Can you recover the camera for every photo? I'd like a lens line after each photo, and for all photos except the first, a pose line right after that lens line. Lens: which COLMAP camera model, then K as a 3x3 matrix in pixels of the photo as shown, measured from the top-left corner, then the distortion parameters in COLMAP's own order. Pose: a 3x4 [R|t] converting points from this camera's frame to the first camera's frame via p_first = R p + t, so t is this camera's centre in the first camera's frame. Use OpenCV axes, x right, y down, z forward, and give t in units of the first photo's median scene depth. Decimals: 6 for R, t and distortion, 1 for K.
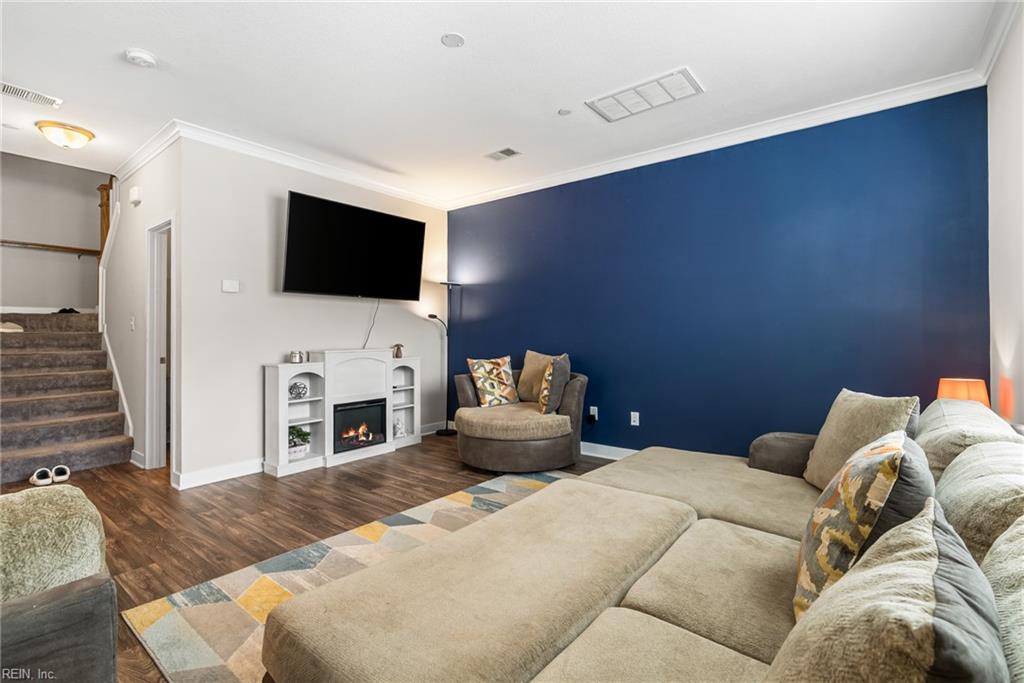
lens RADIAL K [[470.7, 0, 505.4], [0, 470.7, 336.2], [0, 0, 1]] dist [-0.010476, 0.002321]
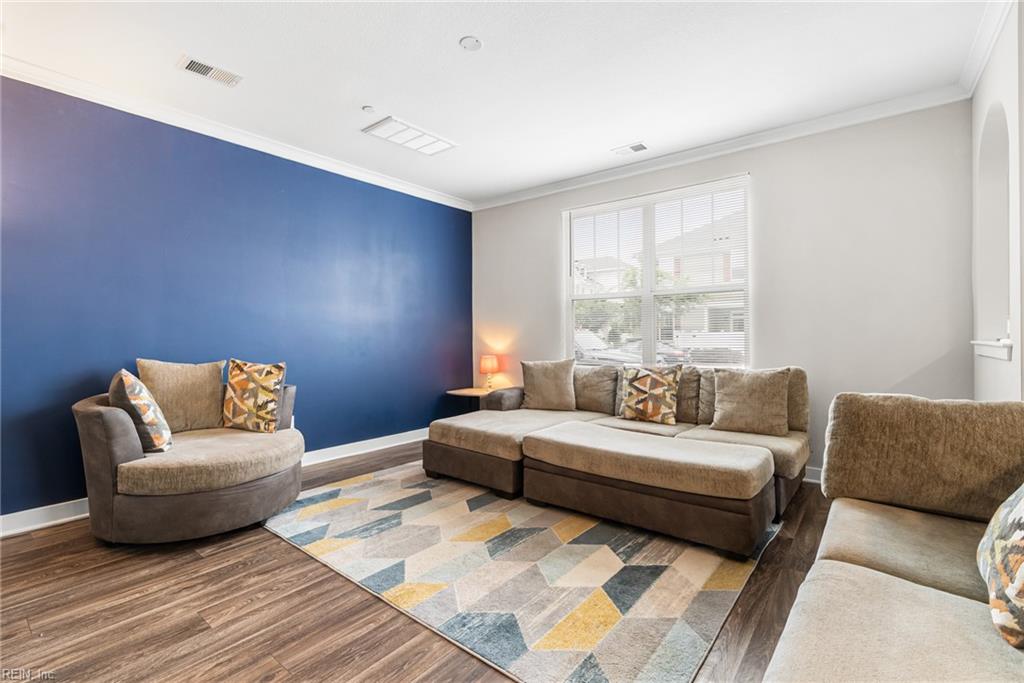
lens RADIAL K [[470.7, 0, 516.4], [0, 470.7, 336.1], [0, 0, 1]] dist [-0.010476, 0.002321]
pose [[-0.007162, -0.004920, 0.999962, -0.866629], [0.007579, 0.999959, 0.004974, -0.001311], [-0.999946, 0.007615, -0.007125, 0.697396]]
